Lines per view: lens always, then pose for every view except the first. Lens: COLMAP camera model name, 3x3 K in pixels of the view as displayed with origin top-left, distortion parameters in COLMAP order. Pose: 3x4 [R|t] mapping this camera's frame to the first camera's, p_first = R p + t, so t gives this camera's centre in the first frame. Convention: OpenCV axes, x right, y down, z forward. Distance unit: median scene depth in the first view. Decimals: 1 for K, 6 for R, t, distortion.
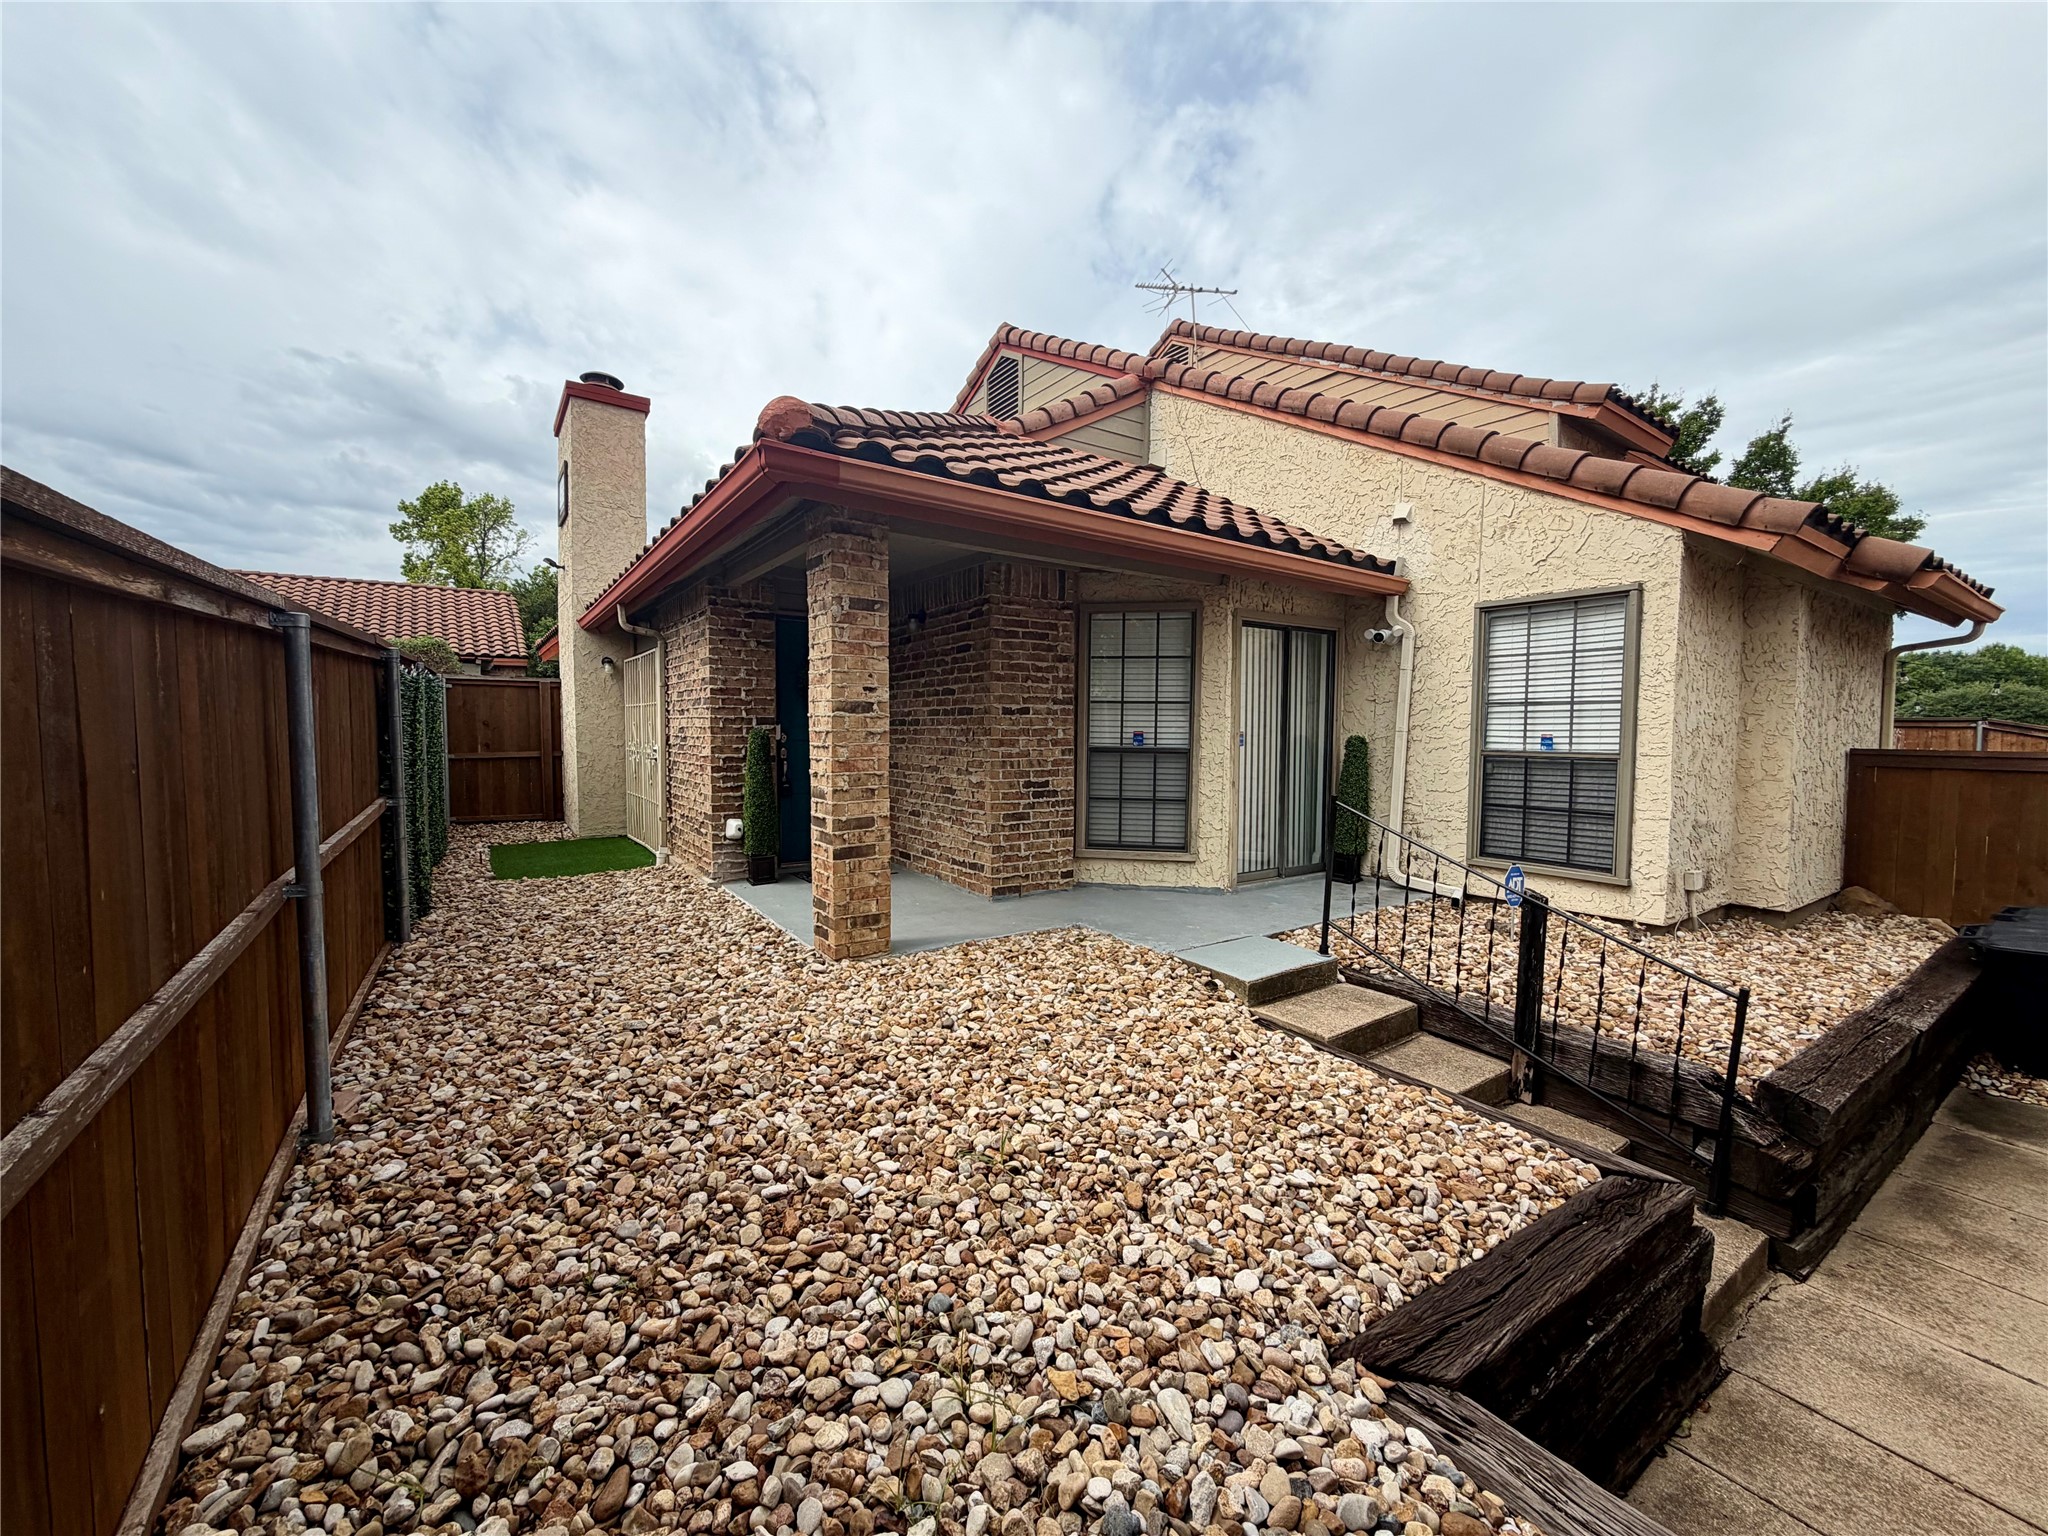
lens RADIAL K [[817.0, 0, 1024.4], [0, 817.0, 769.3], [0, 0, 1]] dist [0.000451, 0.000280]
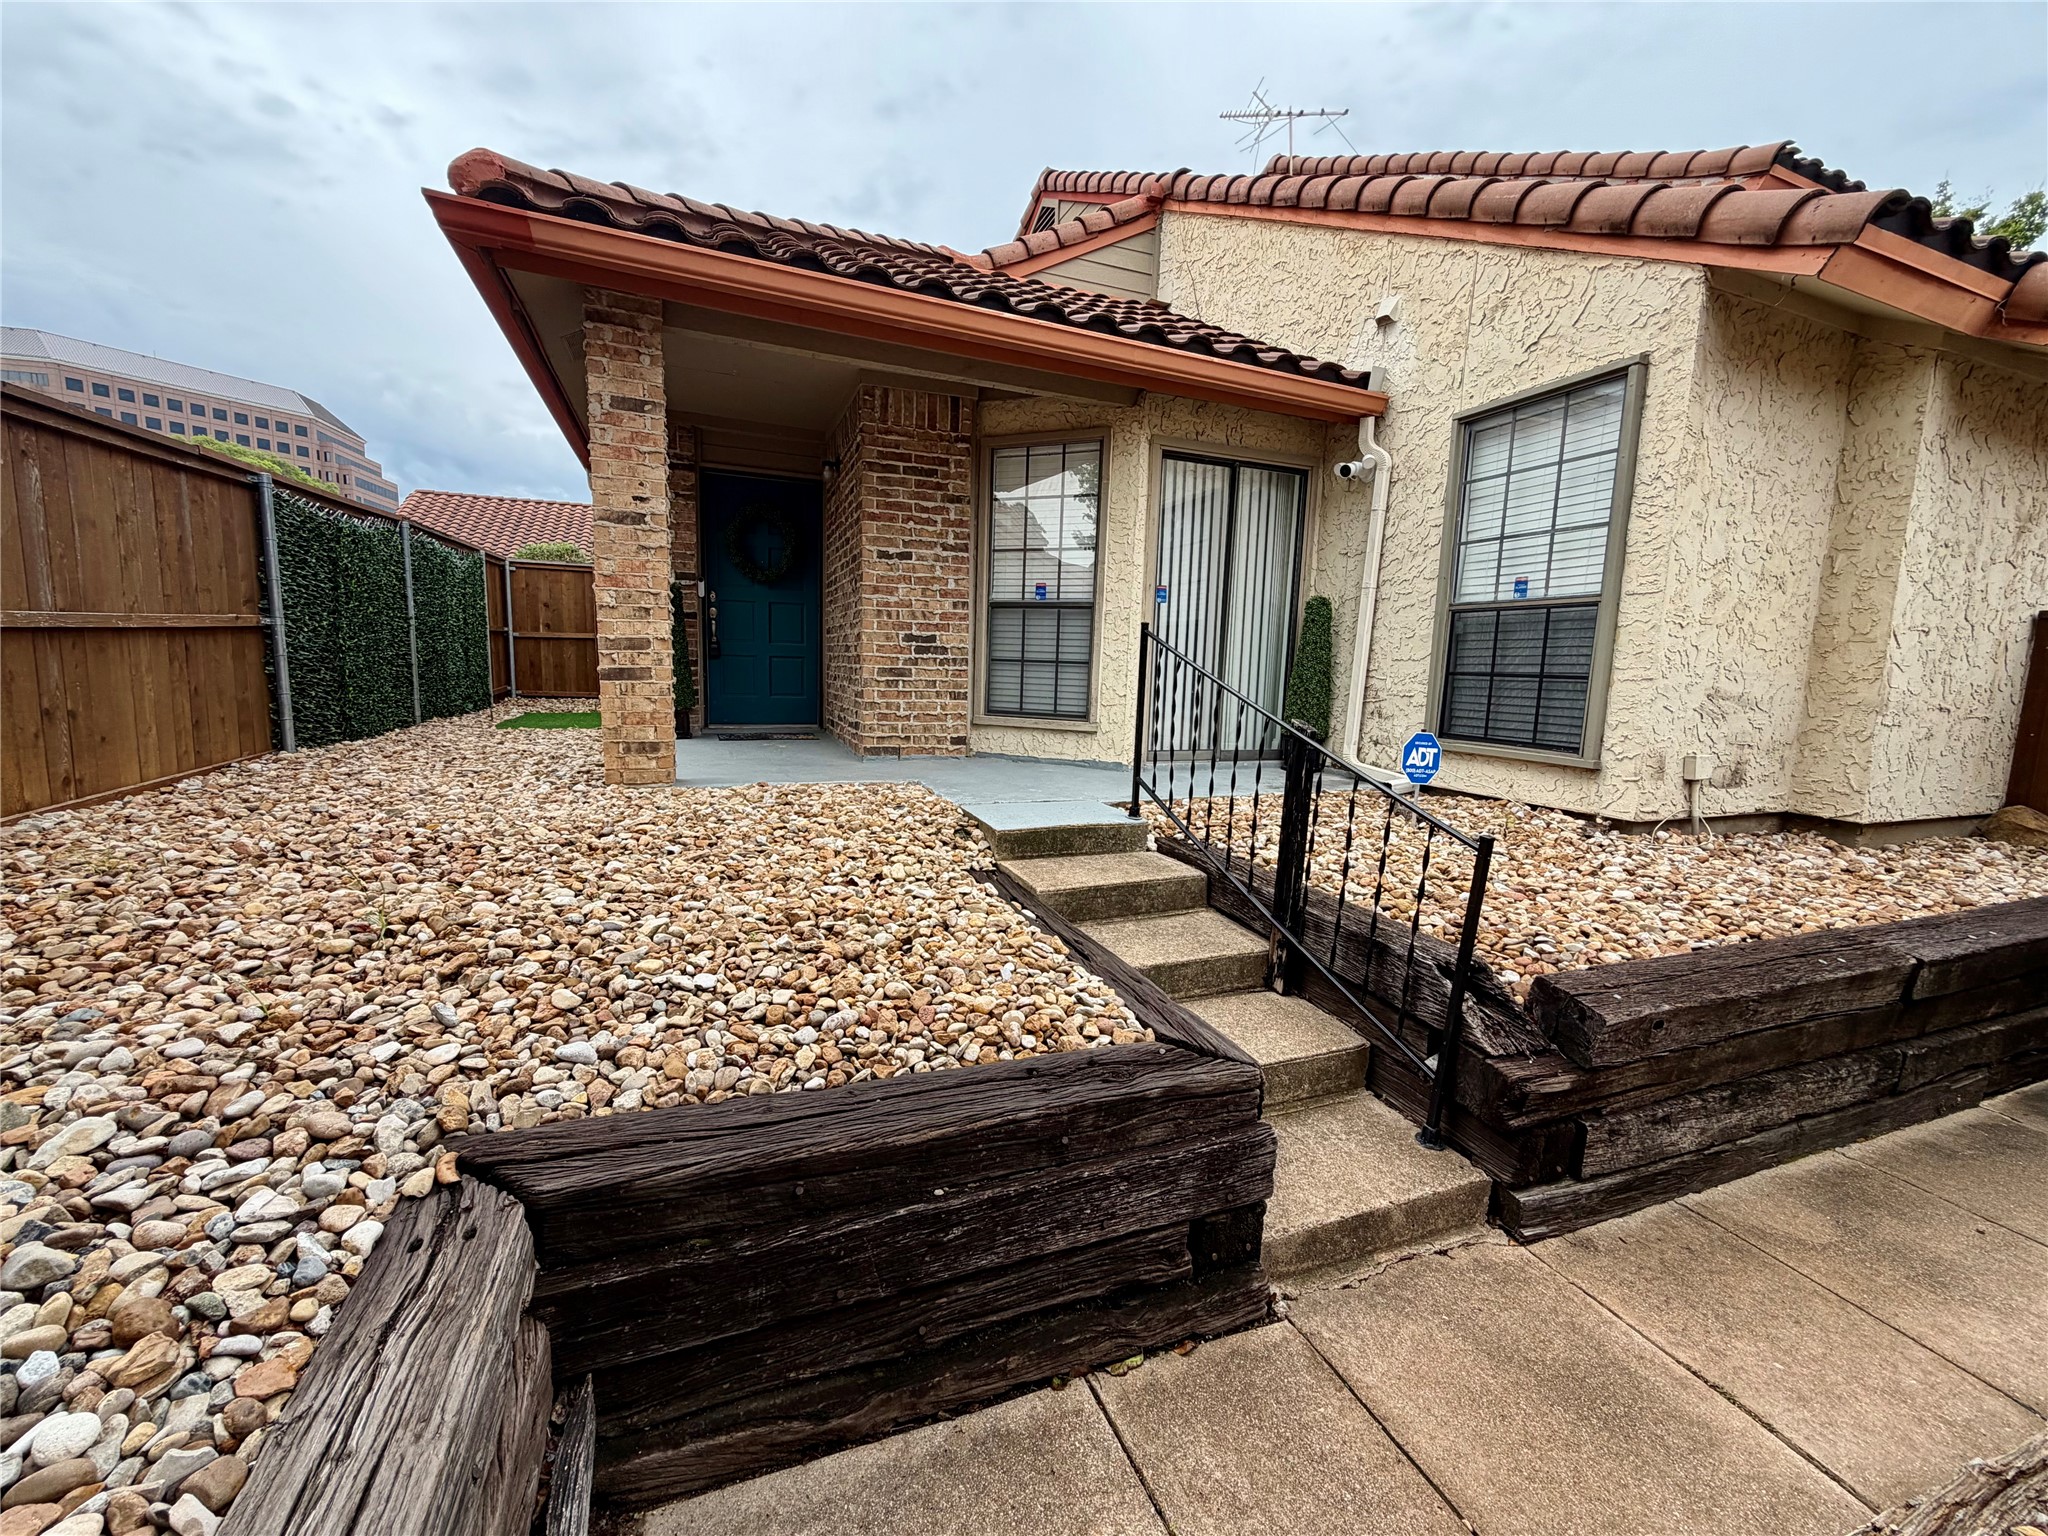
lens RADIAL K [[817.0, 0, 1023.1], [0, 817.0, 768.6], [0, 0, 1]] dist [0.000451, 0.000280]
pose [[0.974684, 0.051764, -0.217514, 0.340100], [-0.035572, 0.996341, 0.077712, 0.090192], [0.220741, -0.068008, 0.972959, 0.124446]]
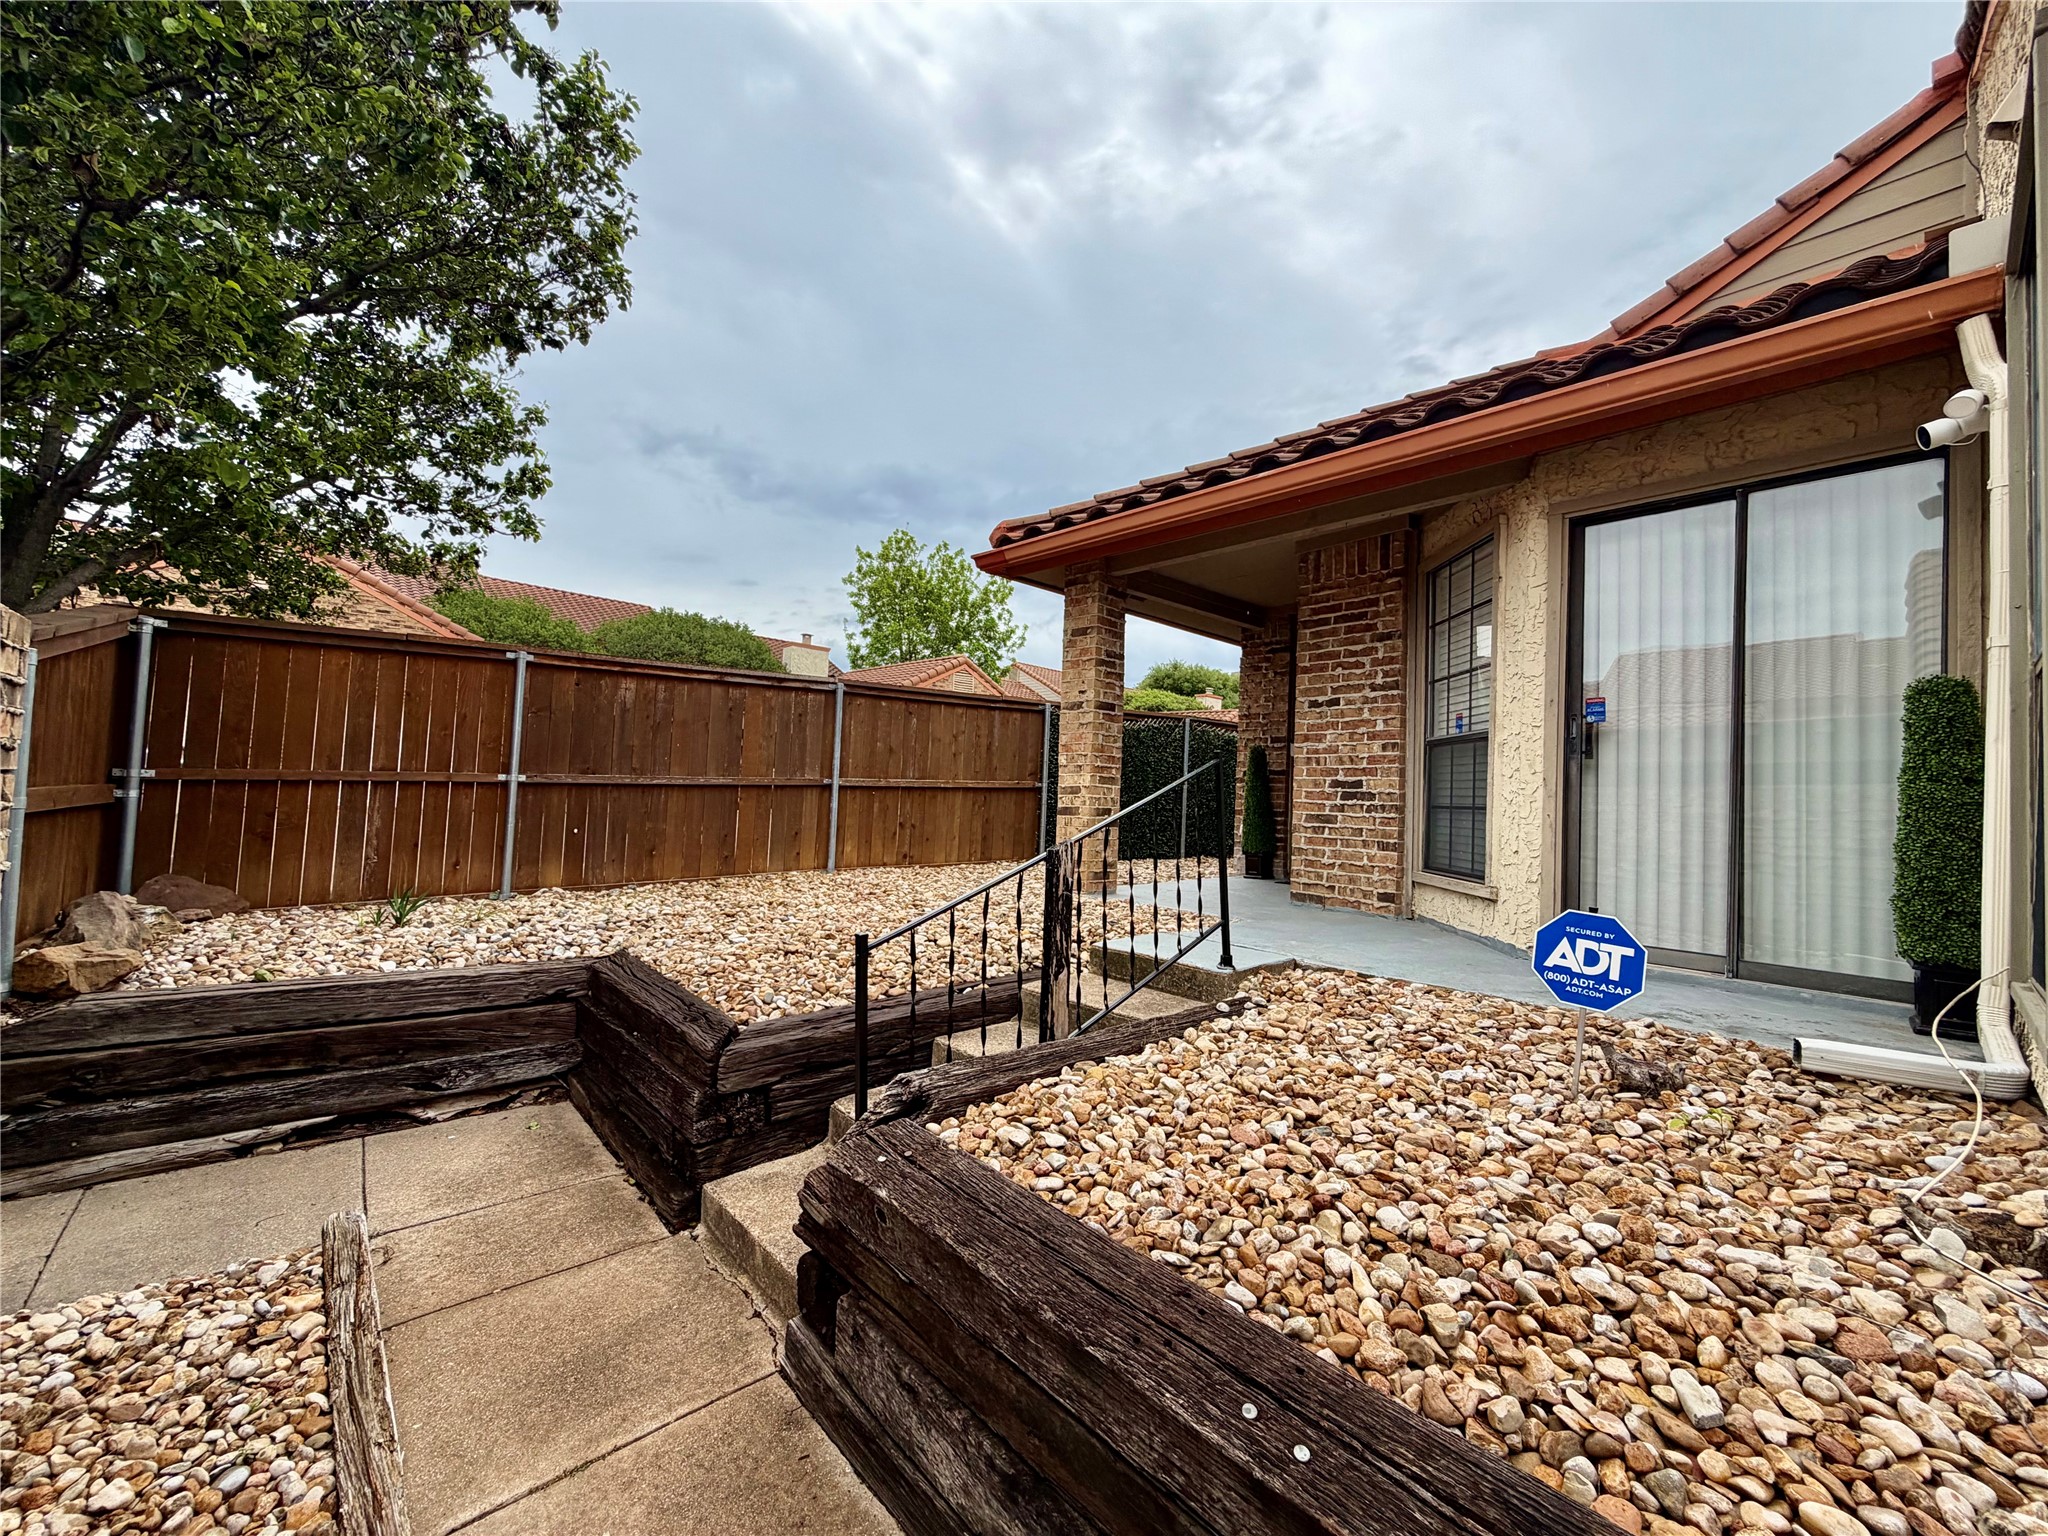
lens RADIAL K [[817.0, 0, 1011.9], [0, 817.0, 769.2], [0, 0, 1]] dist [0.000451, 0.000280]
pose [[0.126430, -0.034820, -0.991364, 0.852557], [-0.091893, 0.994675, -0.046655, 0.077715], [0.987710, 0.096998, 0.122557, 0.544753]]
